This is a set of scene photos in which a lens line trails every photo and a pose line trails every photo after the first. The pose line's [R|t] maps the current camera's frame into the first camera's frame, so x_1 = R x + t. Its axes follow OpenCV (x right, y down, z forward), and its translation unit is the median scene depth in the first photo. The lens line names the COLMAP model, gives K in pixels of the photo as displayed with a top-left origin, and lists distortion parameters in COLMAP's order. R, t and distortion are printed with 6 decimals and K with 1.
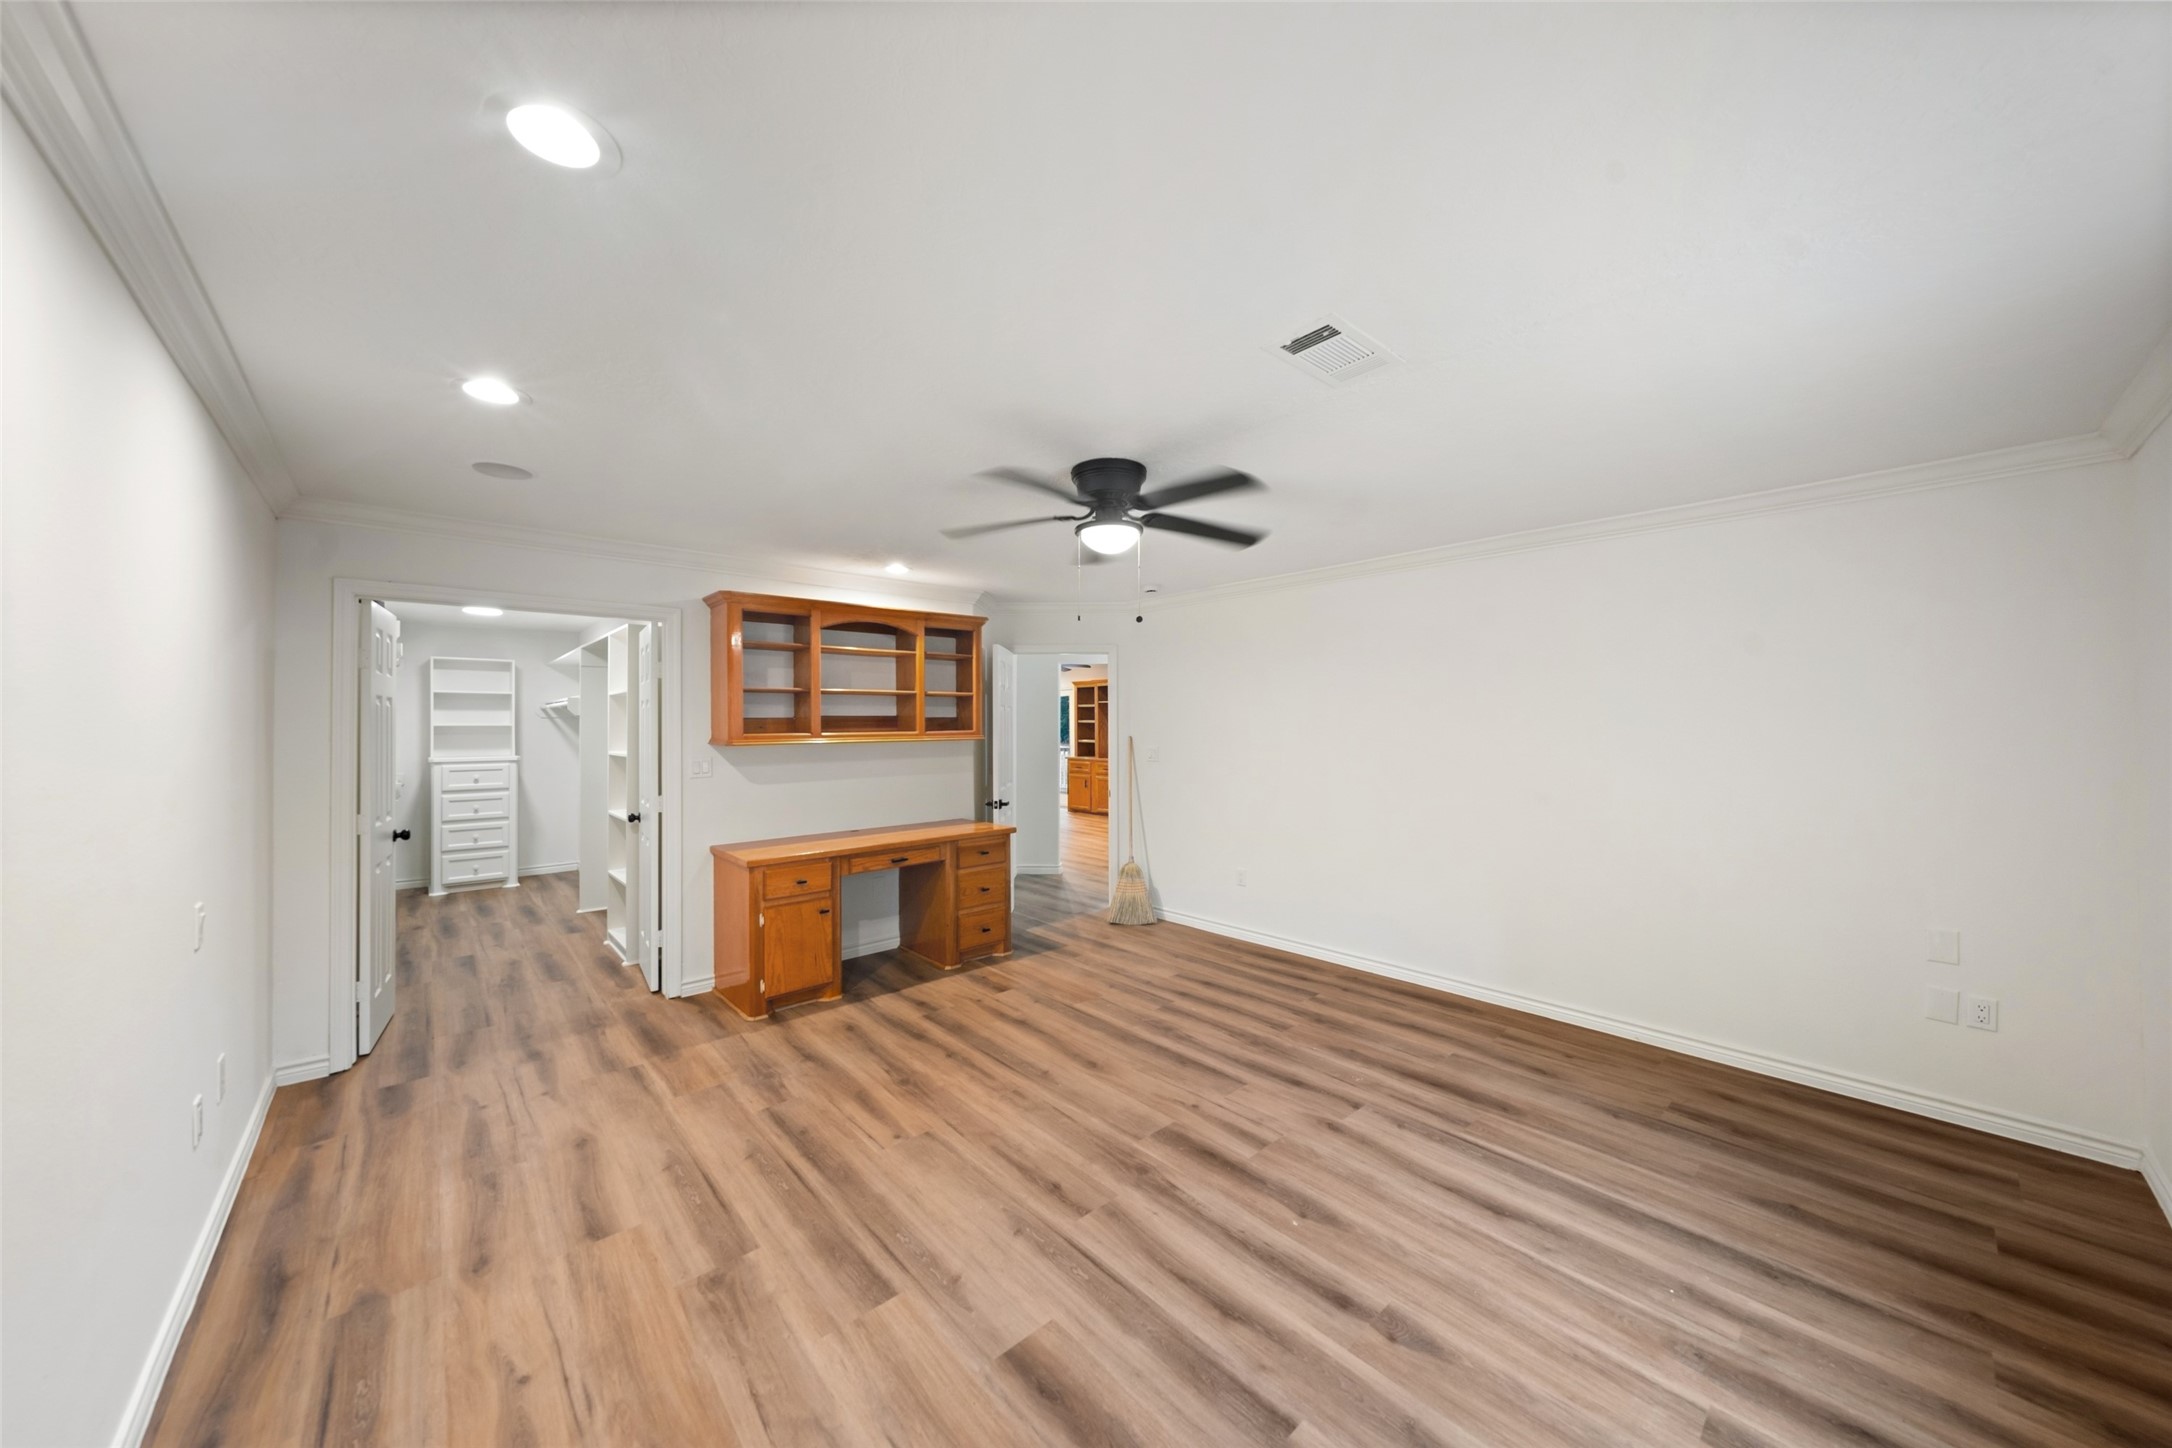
lens RADIAL K [[751.8, 0, 1076.1], [0, 751.8, 725.4], [0, 0, 1]] dist [-0.005915, 0.000719]
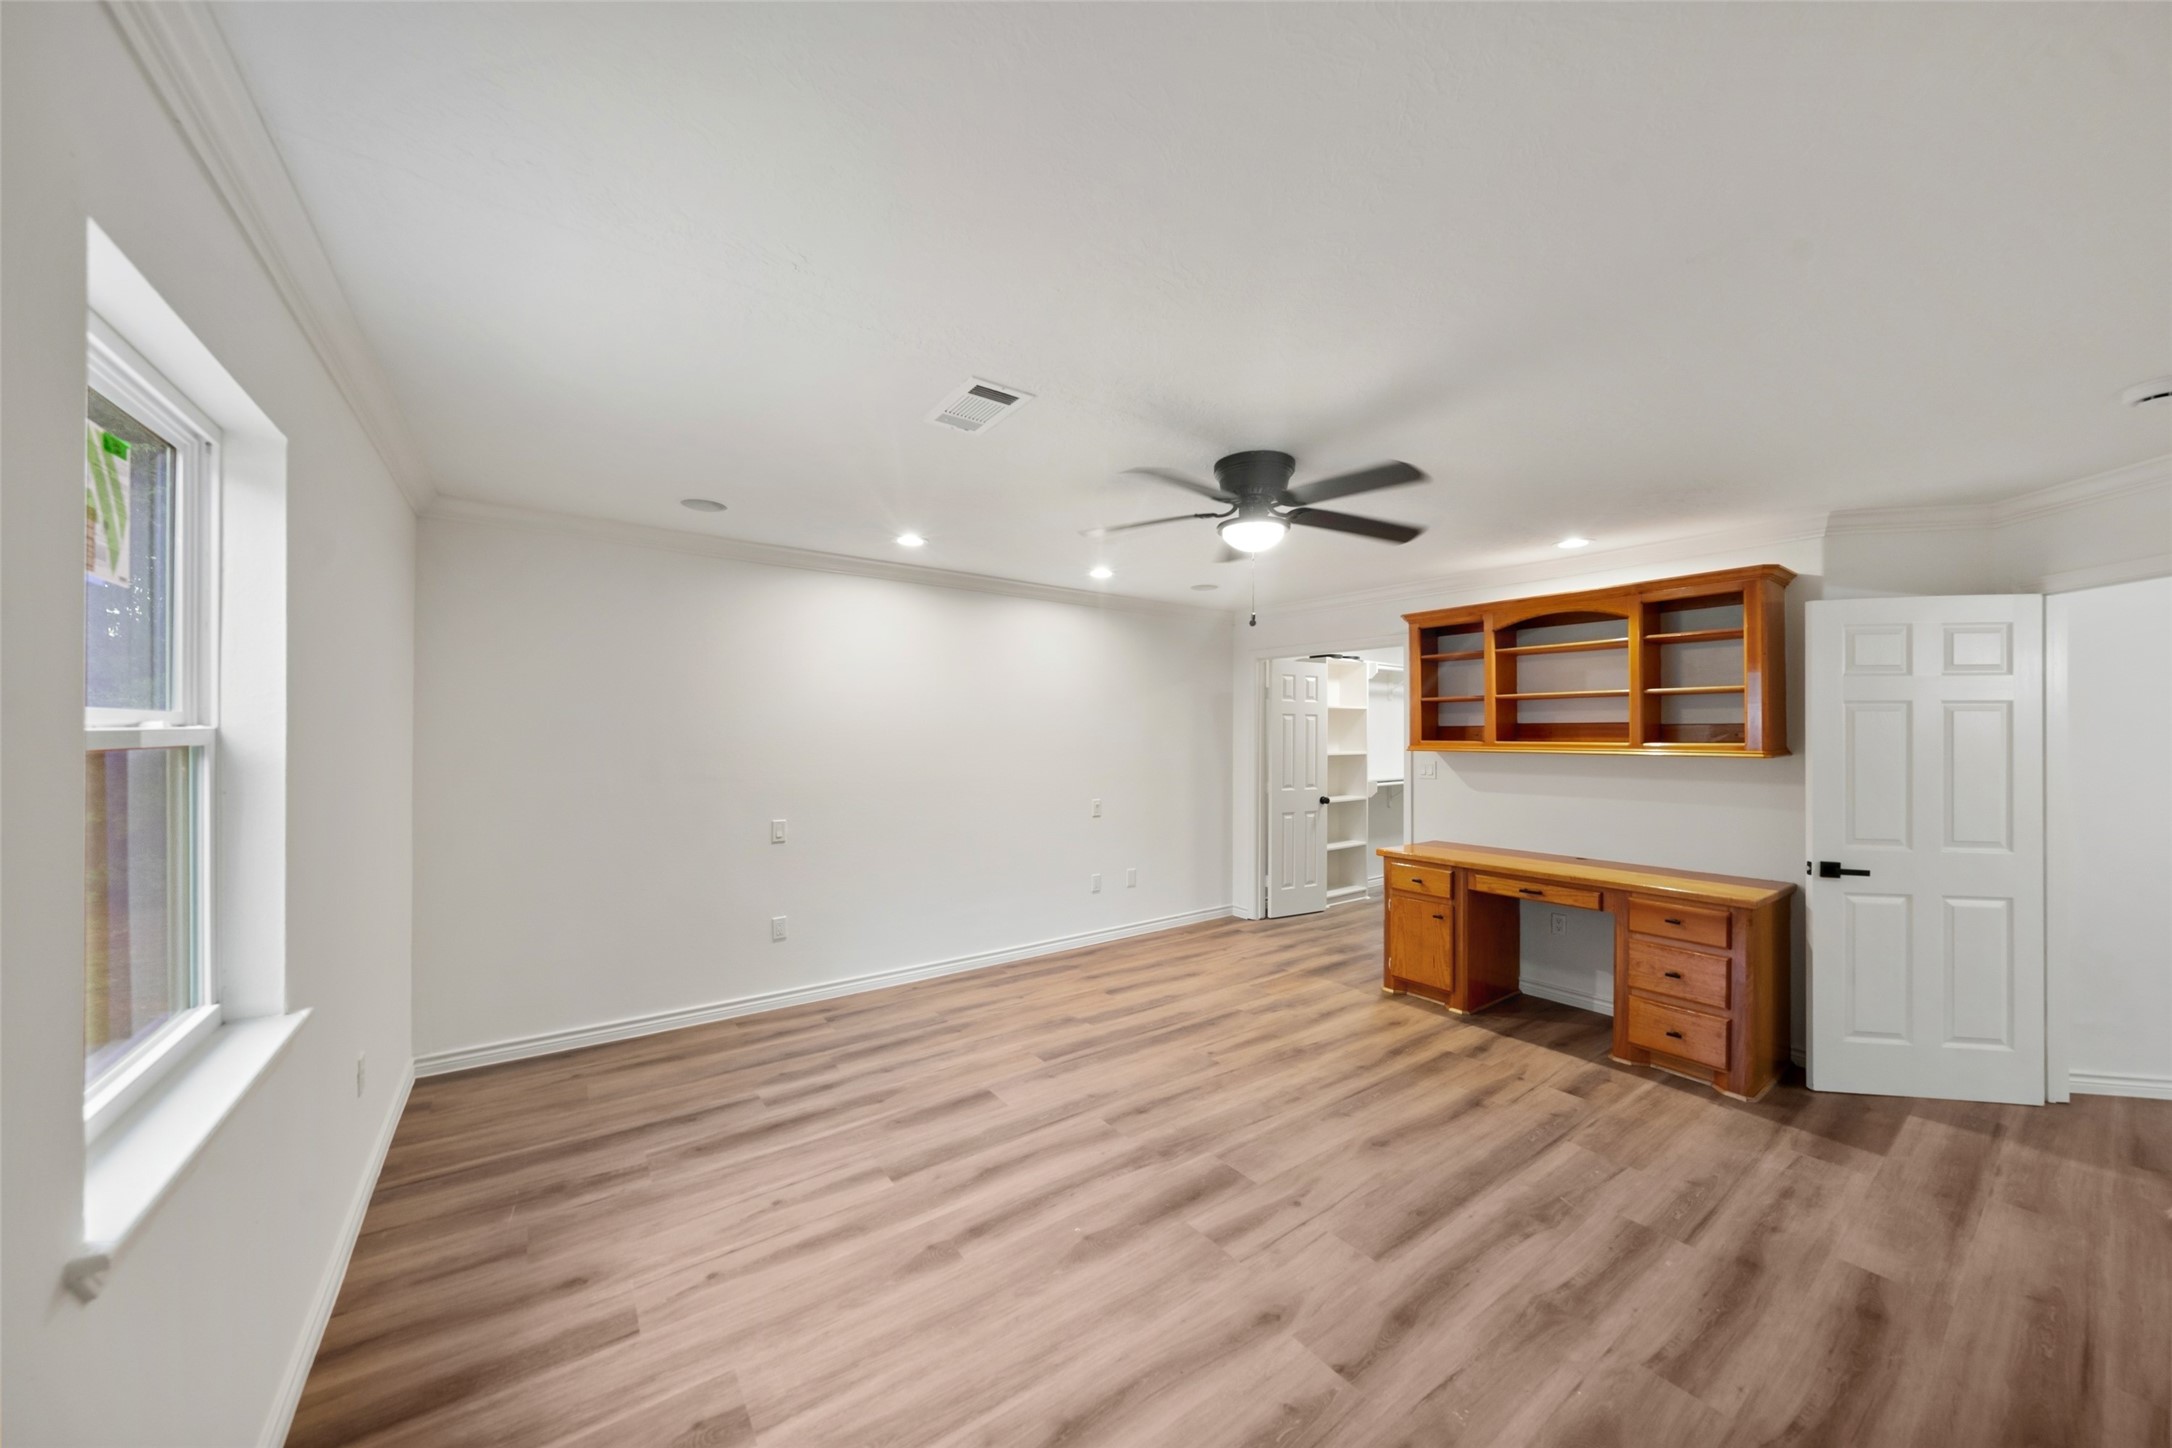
lens RADIAL K [[751.8, 0, 1074.8], [0, 751.8, 726.4], [0, 0, 1]] dist [-0.005915, 0.000719]
pose [[-0.111162, -0.003354, -0.993797, 0.739111], [-0.009528, 0.999952, -0.002309, -0.002280], [0.993757, 0.009213, -0.111189, 0.632263]]
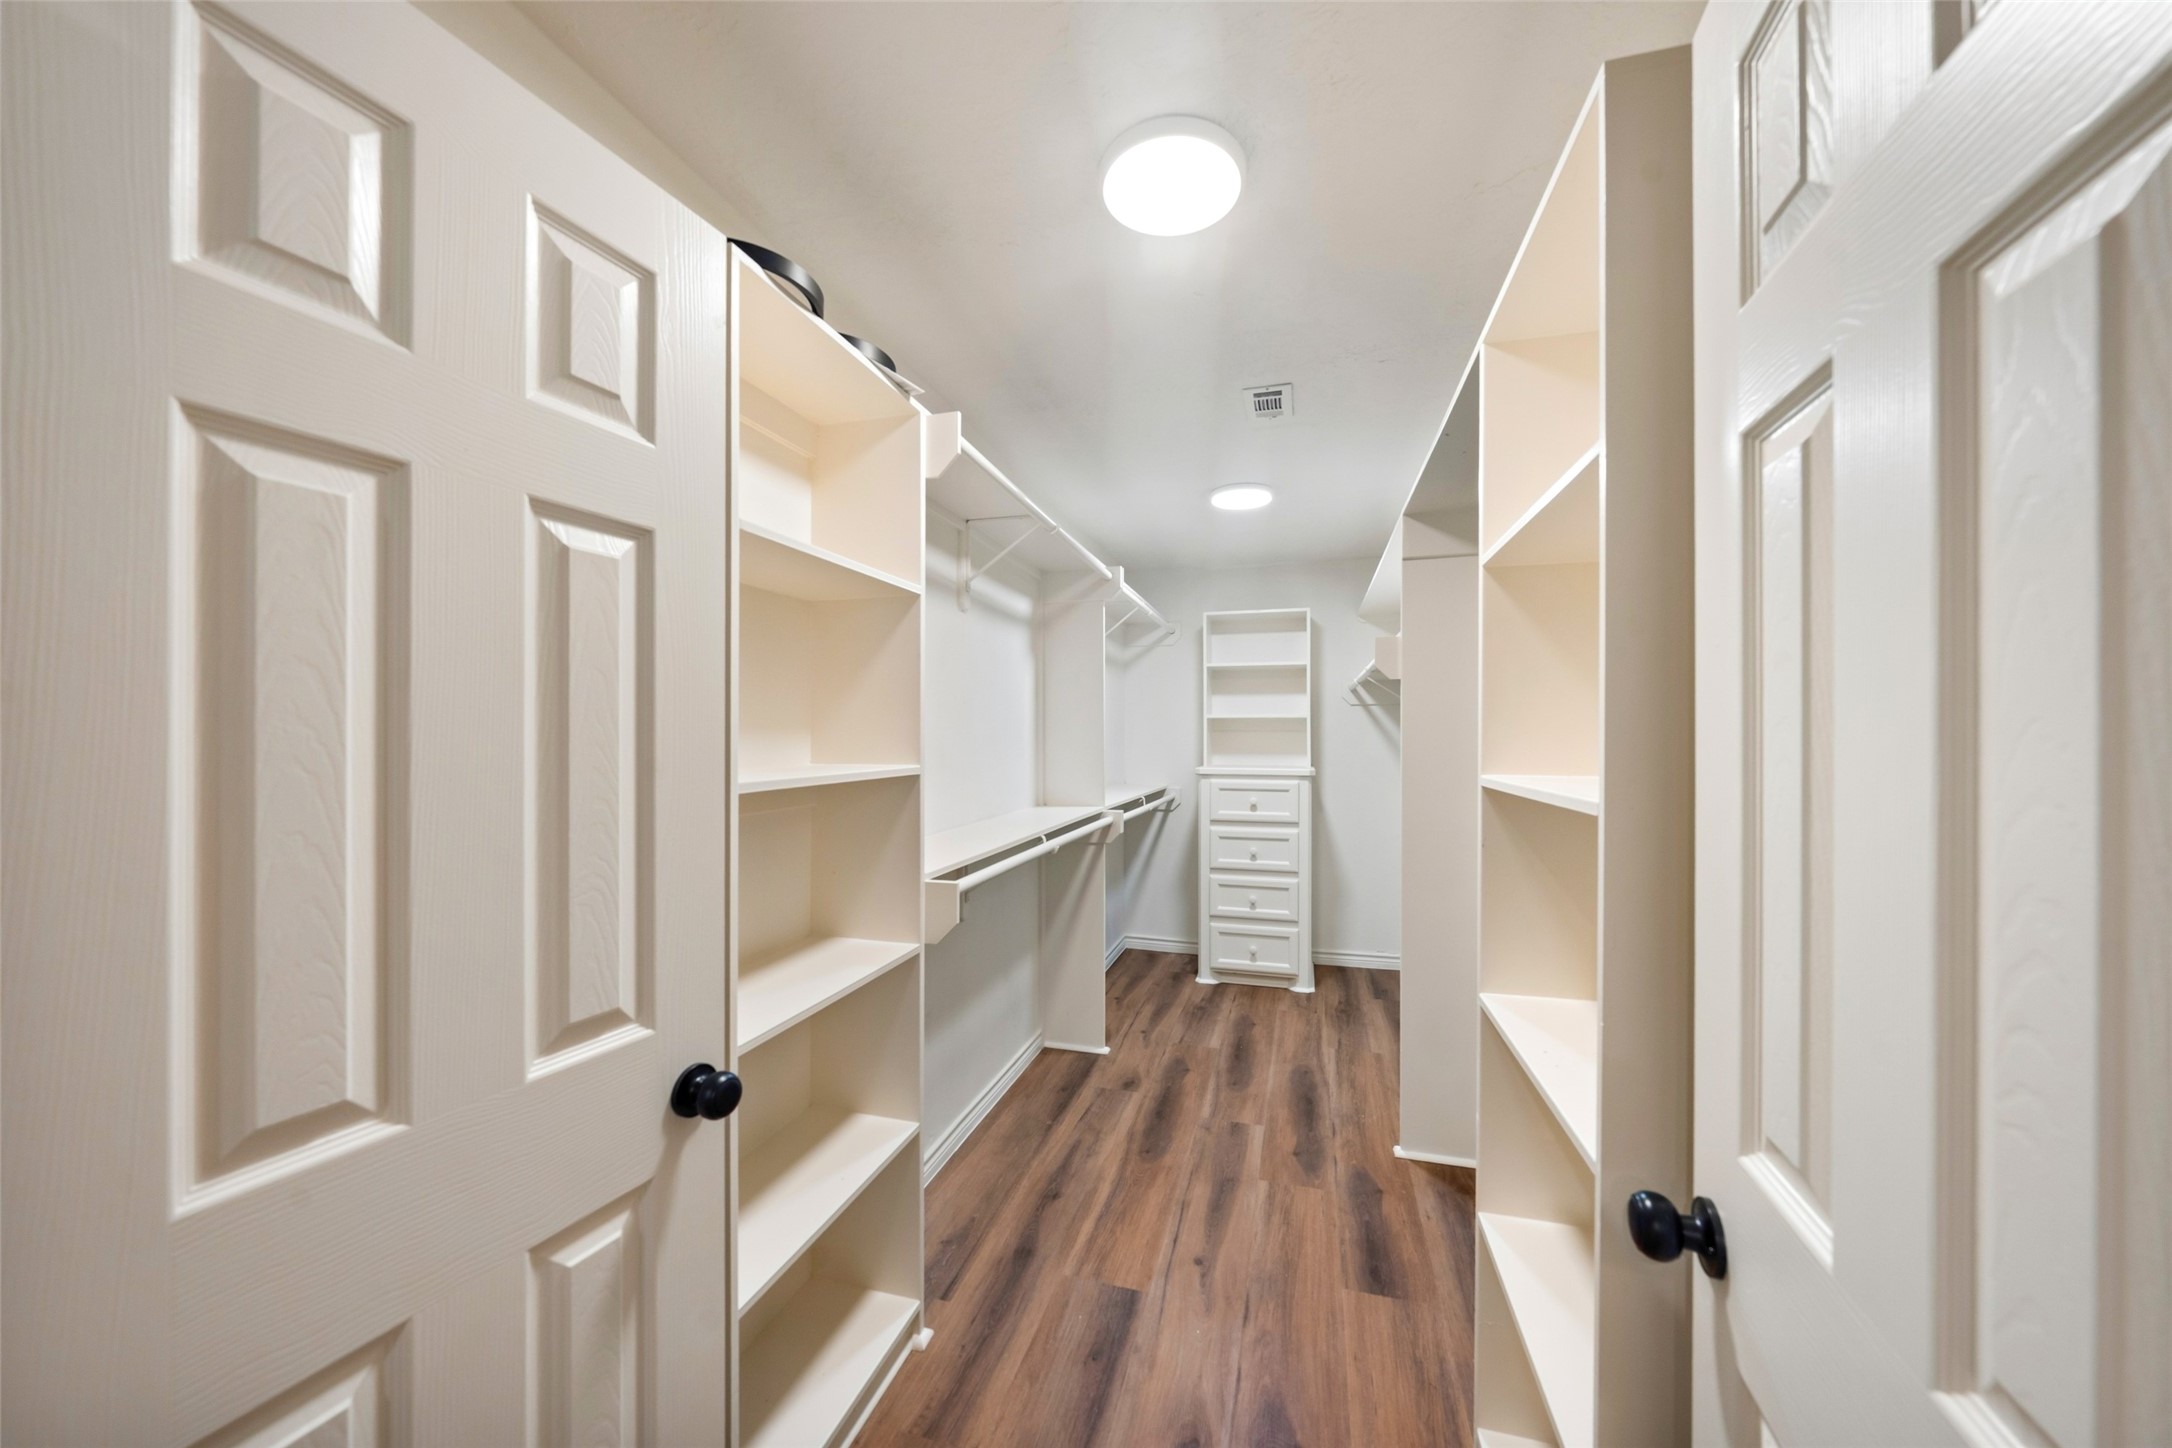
lens RADIAL K [[751.8, 0, 1102.0], [0, 751.8, 733.5], [0, 0, 1]] dist [-0.005915, 0.000719]
pose [[0.551739, -0.002323, -0.834013, -0.608811], [-0.001652, 0.999991, -0.003878, 0.028746], [0.834015, 0.003517, 0.551730, 0.949573]]
